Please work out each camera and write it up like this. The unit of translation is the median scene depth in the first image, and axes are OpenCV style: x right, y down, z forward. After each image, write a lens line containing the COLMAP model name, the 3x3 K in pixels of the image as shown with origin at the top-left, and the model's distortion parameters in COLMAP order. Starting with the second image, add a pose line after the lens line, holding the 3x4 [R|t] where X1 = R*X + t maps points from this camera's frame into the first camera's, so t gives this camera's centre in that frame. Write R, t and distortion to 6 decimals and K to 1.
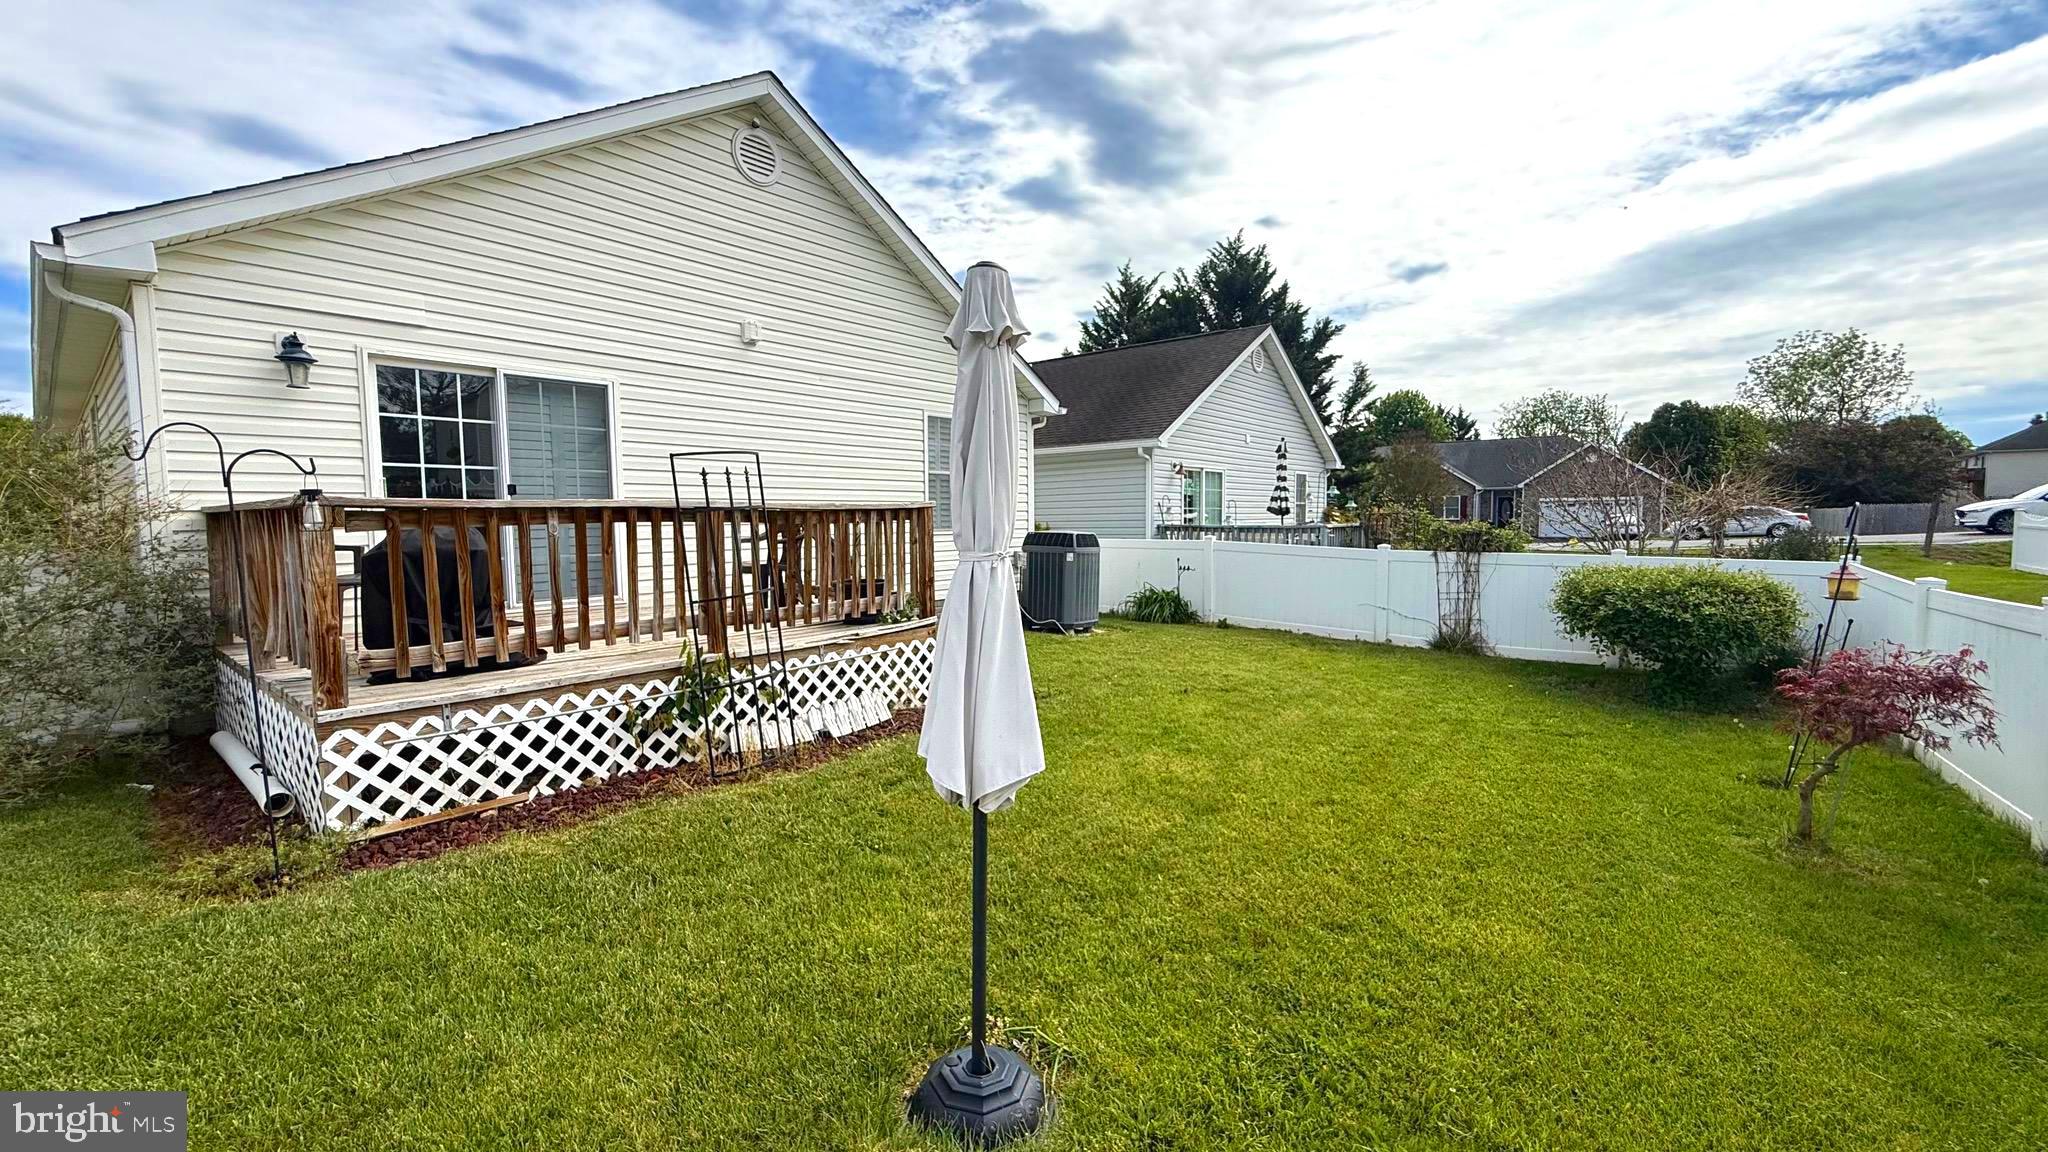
lens RADIAL K [[818.2, 0, 1021.3], [0, 818.2, 572.3], [0, 0, 1]] dist [0.001743, 0.000013]
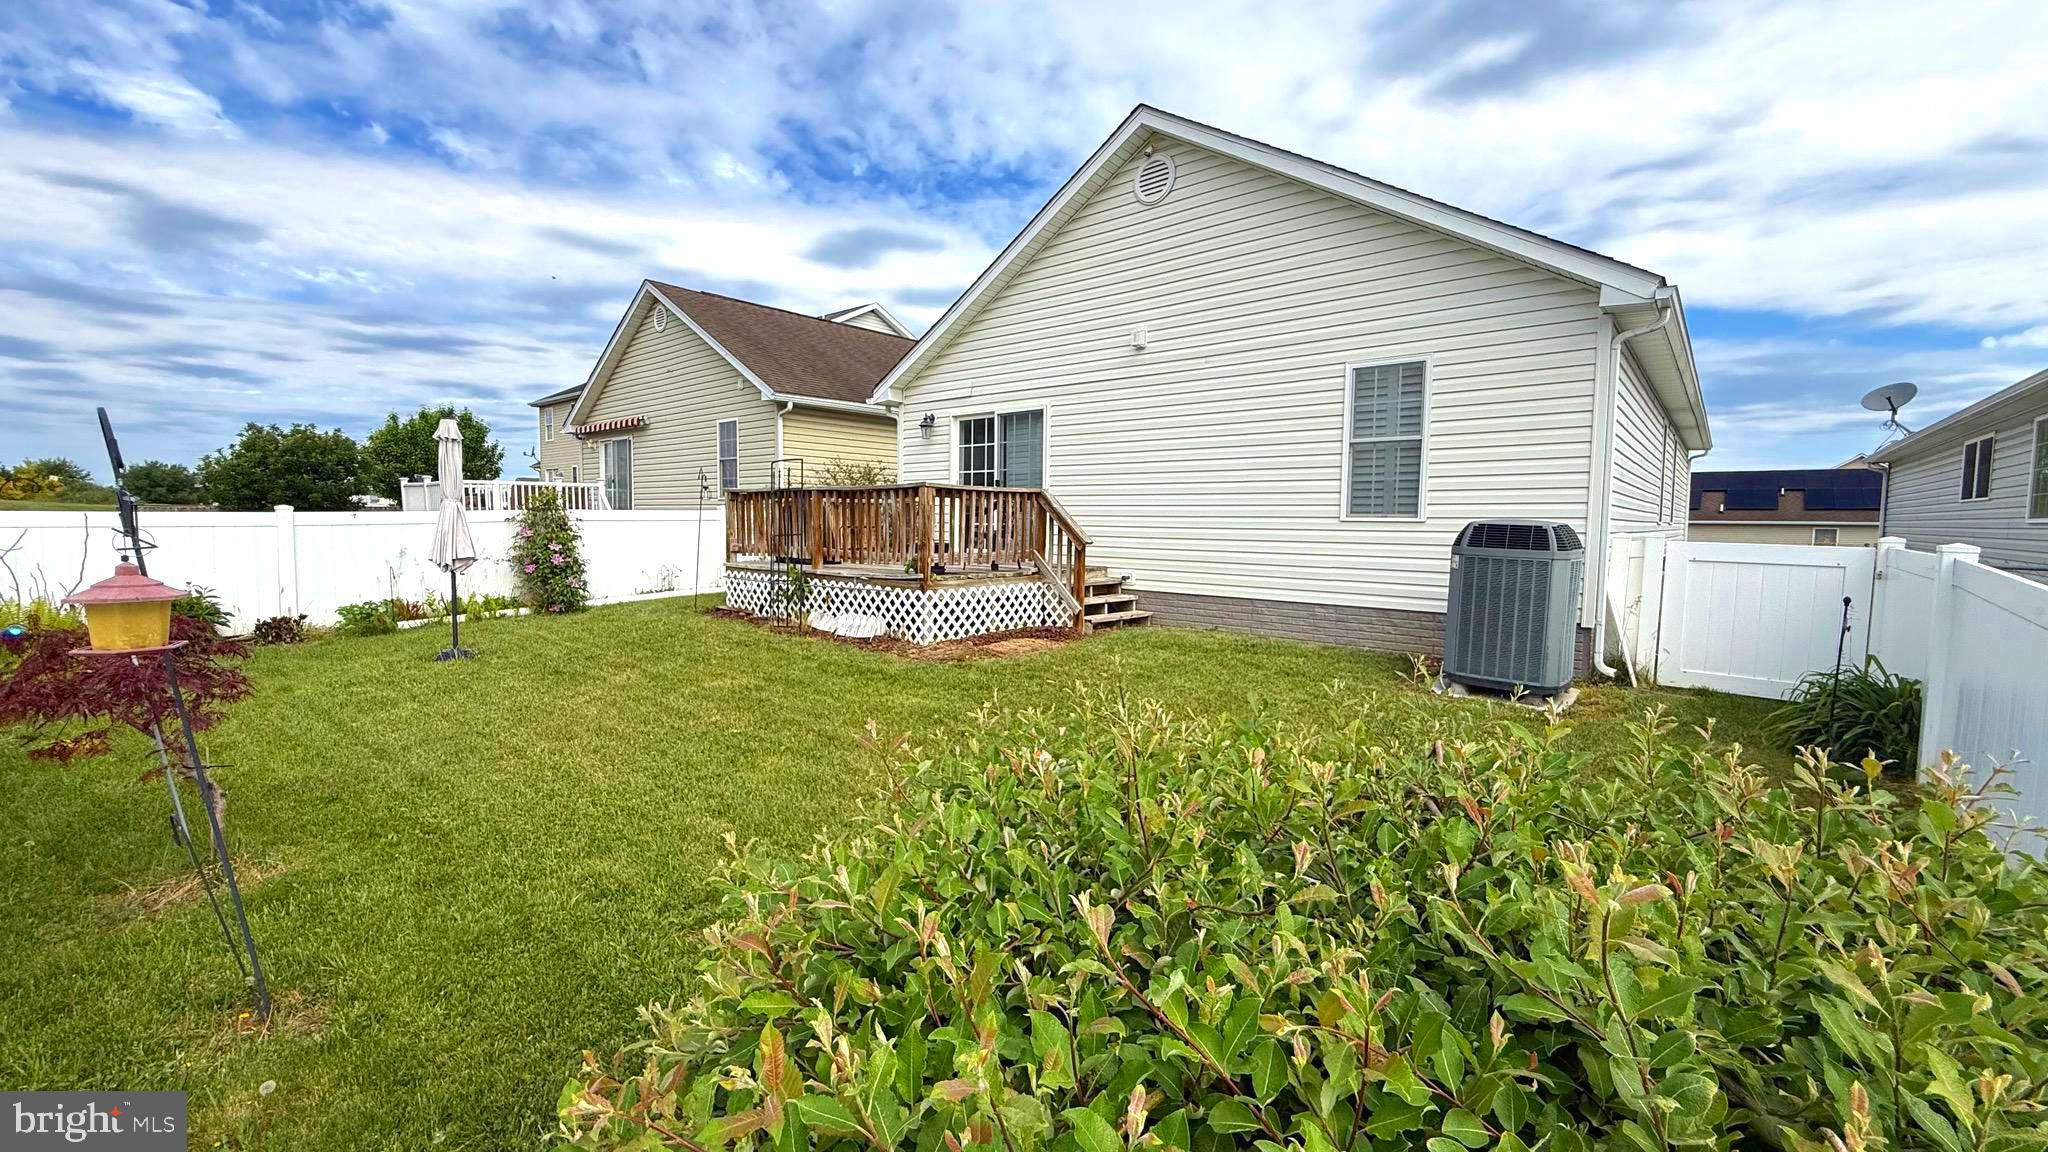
lens RADIAL K [[818.2, 0, 1021.3], [0, 818.2, 572.3], [0, 0, 1]] dist [0.001743, 0.000013]
pose [[-0.020917, 0.077130, -0.996802, 1.495649], [-0.076084, 0.994006, 0.078510, -0.076879], [0.996882, 0.077483, -0.014923, 1.540290]]
